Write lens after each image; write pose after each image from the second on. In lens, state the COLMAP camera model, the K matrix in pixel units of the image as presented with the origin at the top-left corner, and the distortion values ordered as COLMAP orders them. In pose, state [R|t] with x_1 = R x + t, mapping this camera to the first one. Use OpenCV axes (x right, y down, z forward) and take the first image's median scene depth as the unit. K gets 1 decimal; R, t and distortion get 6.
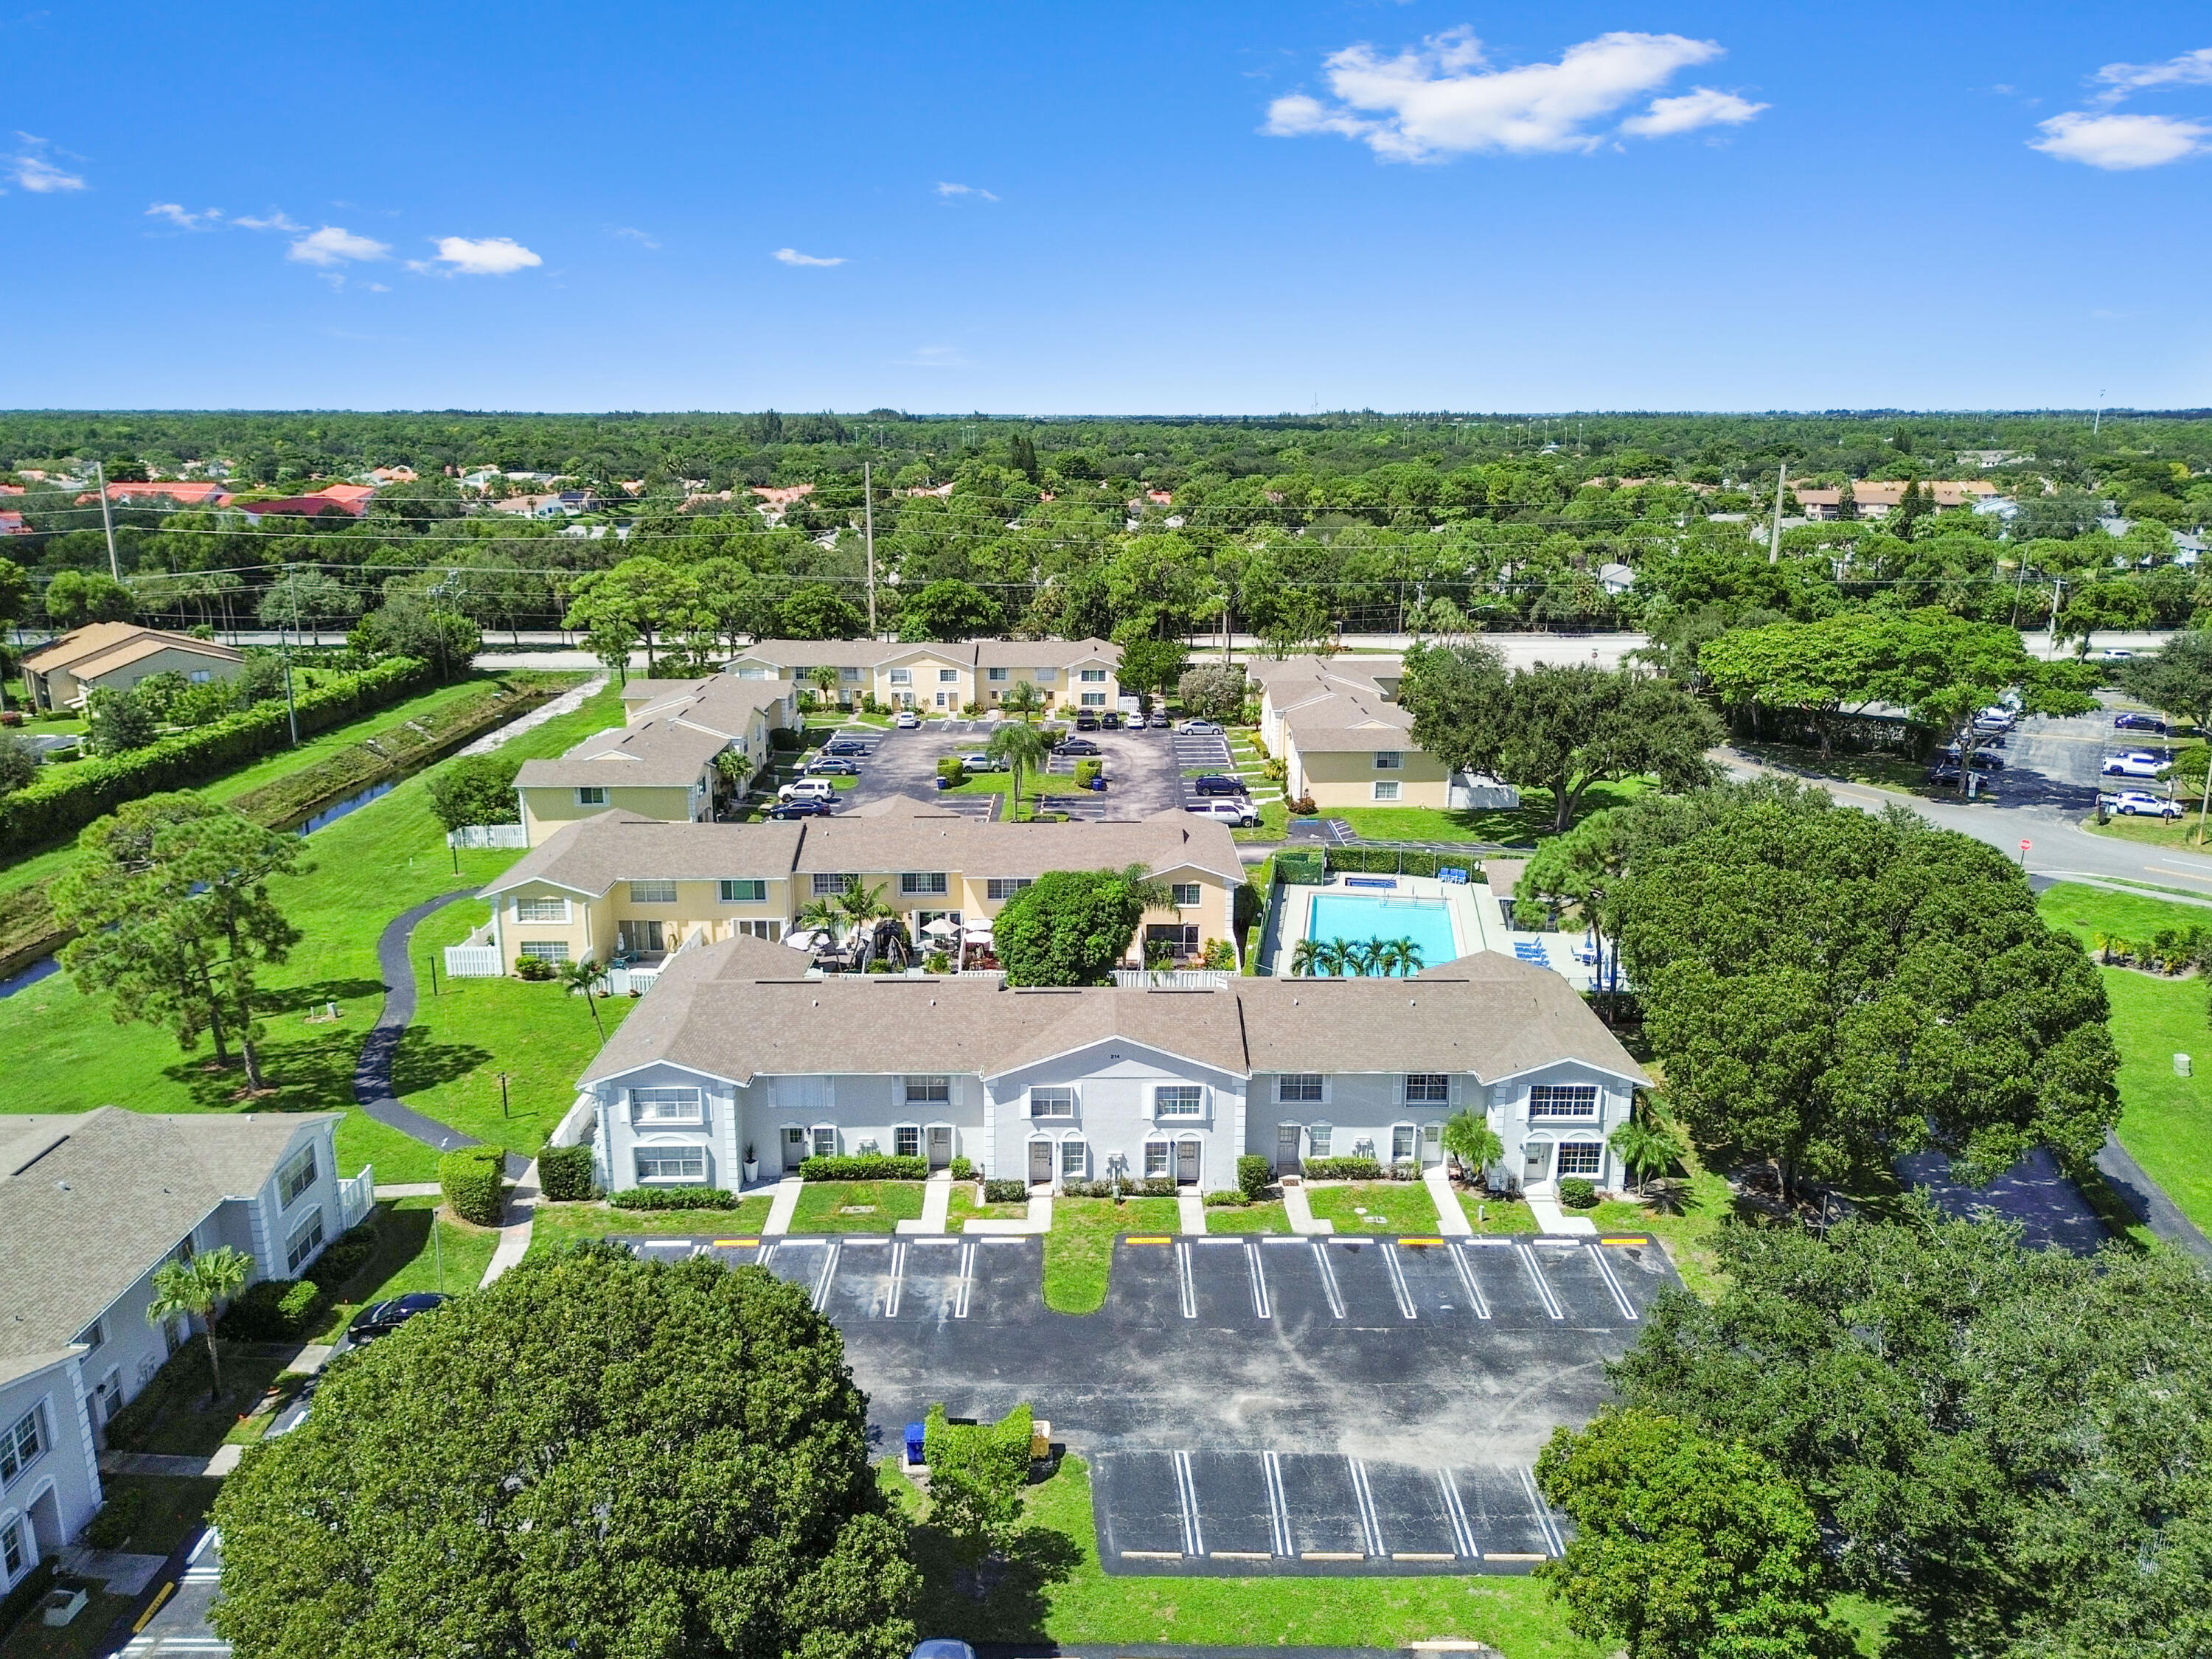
lens RADIAL K [[1571.6, 0, 1105.3], [0, 1571.6, 824.5], [0, 0, 1]] dist [0.036206, -0.027362]
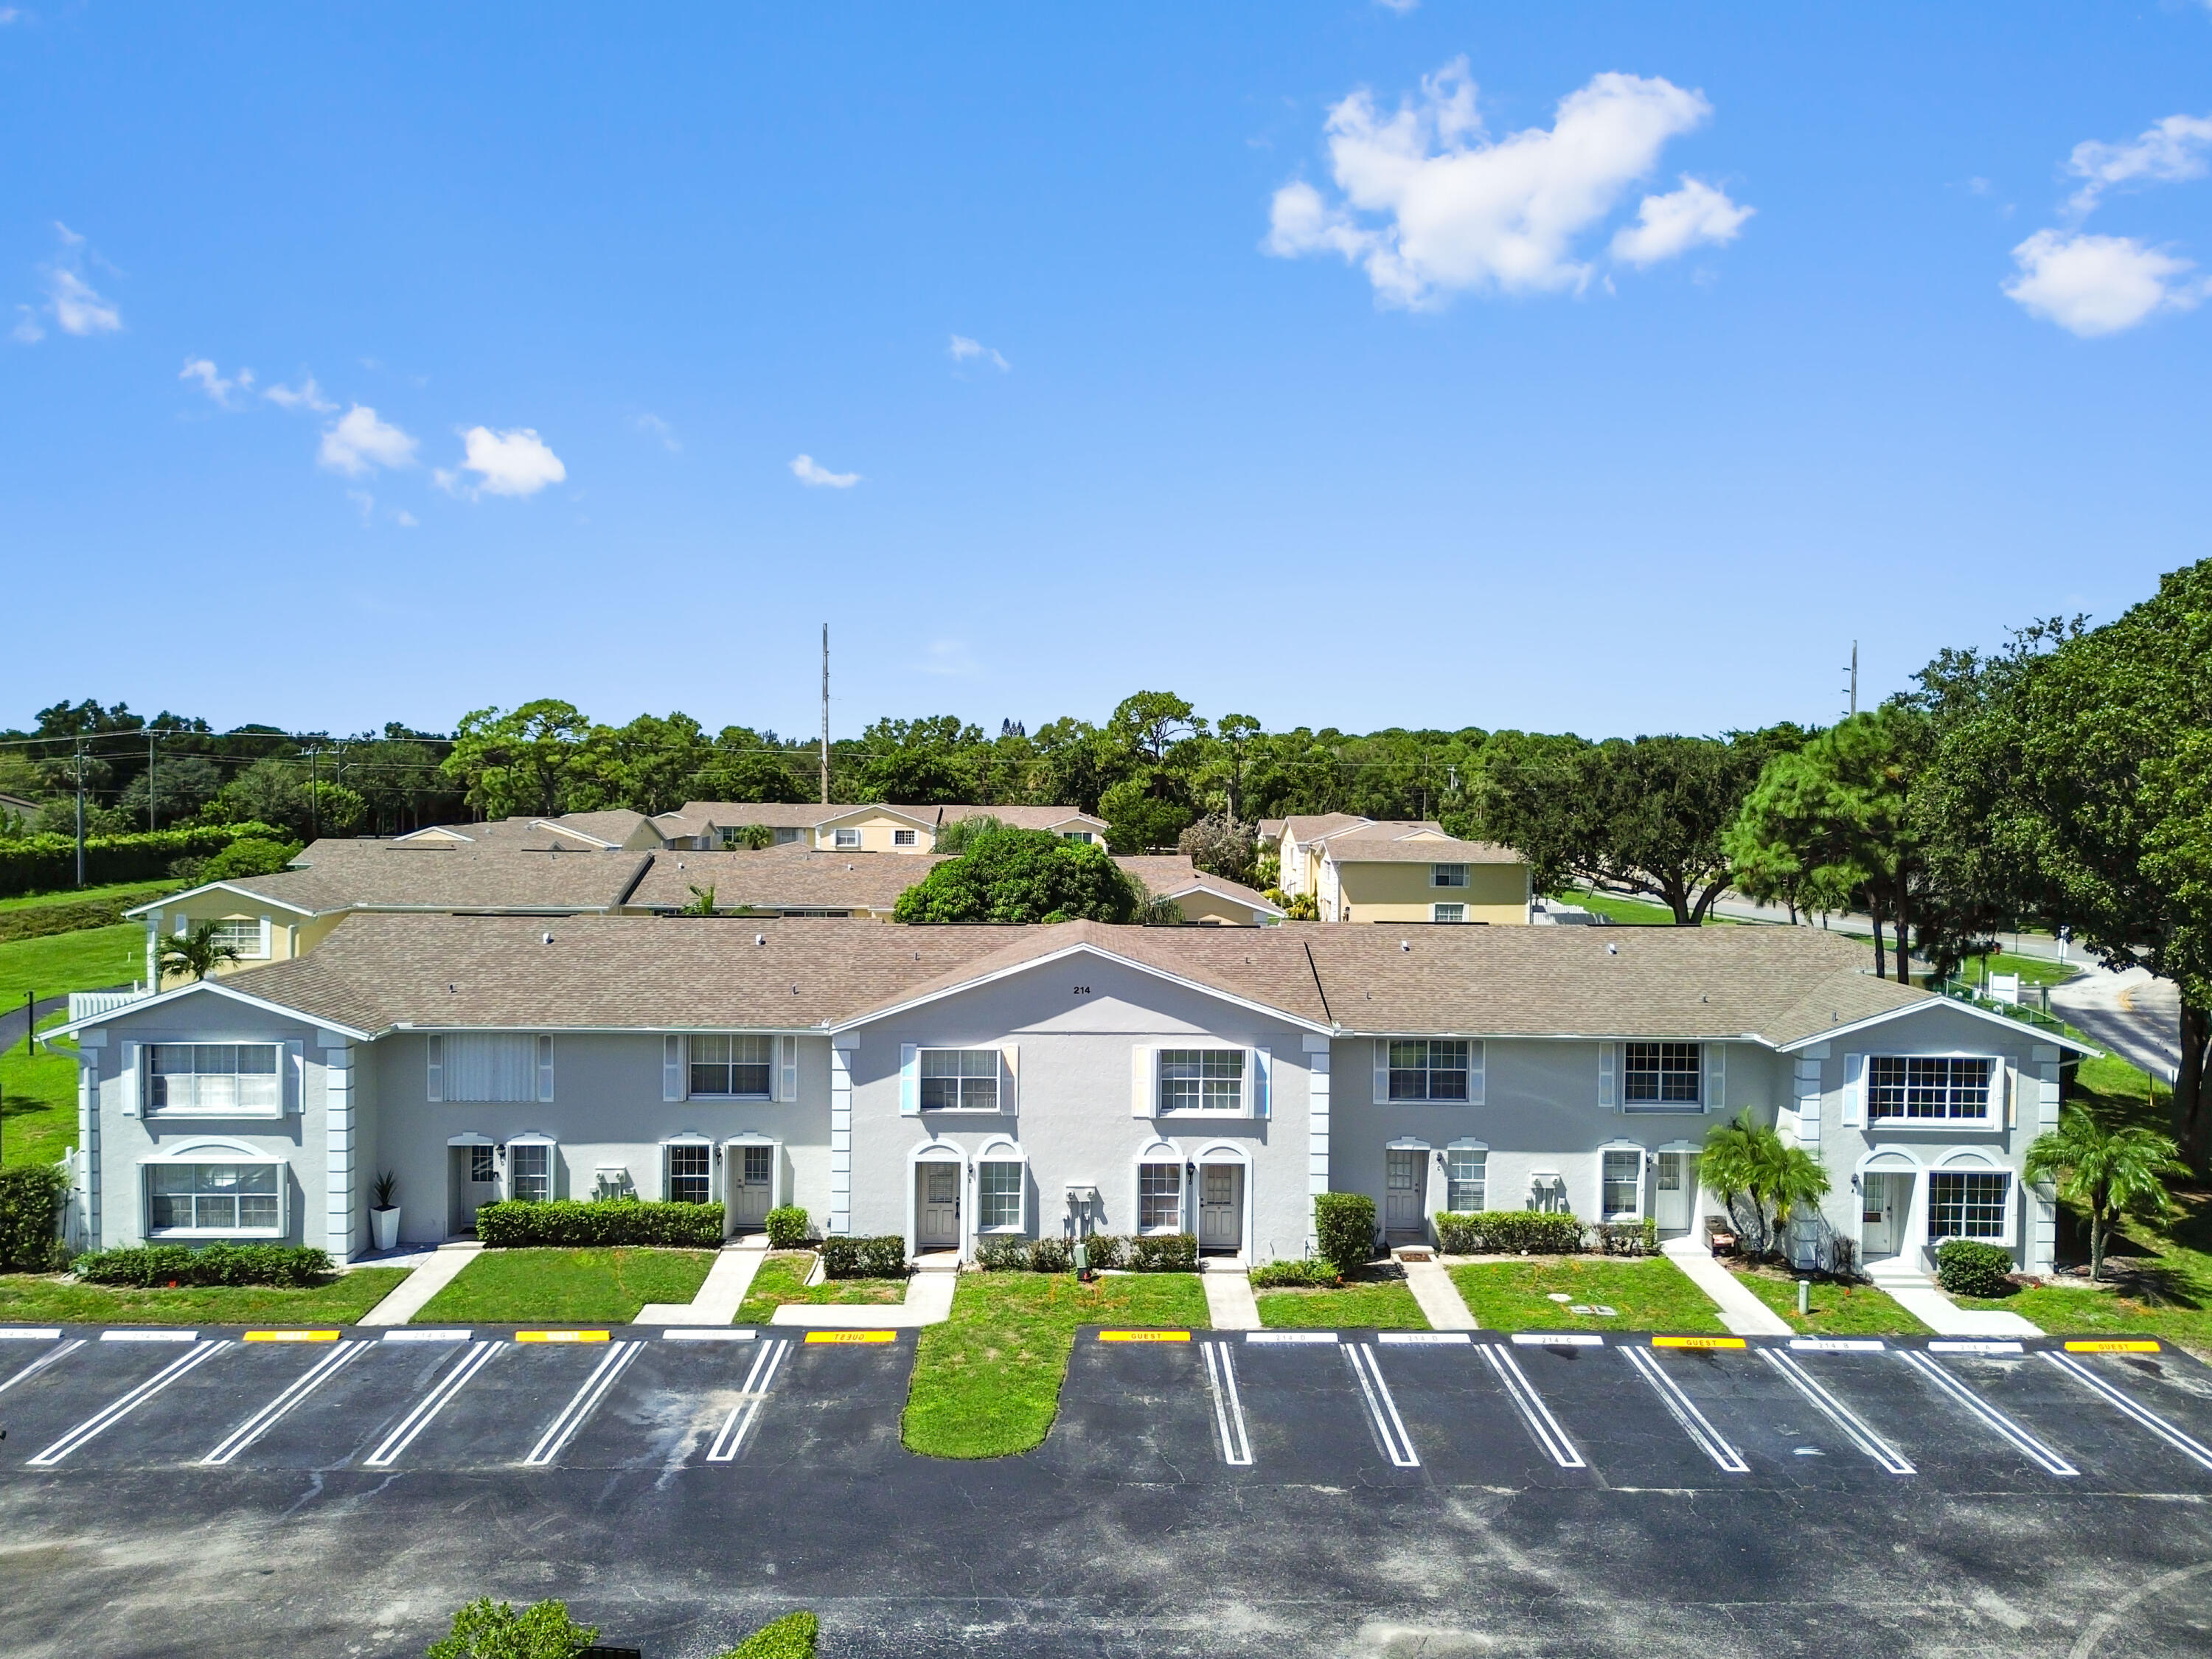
lens RADIAL K [[1571.6, 0, 1107.2], [0, 1571.6, 825.9], [0, 0, 1]] dist [0.036206, -0.027362]
pose [[0.999972, 0.005604, 0.004942, 0.011916], [-0.004420, 0.976947, -0.213435, 0.203779], [-0.006025, 0.213407, 0.976945, 0.464555]]
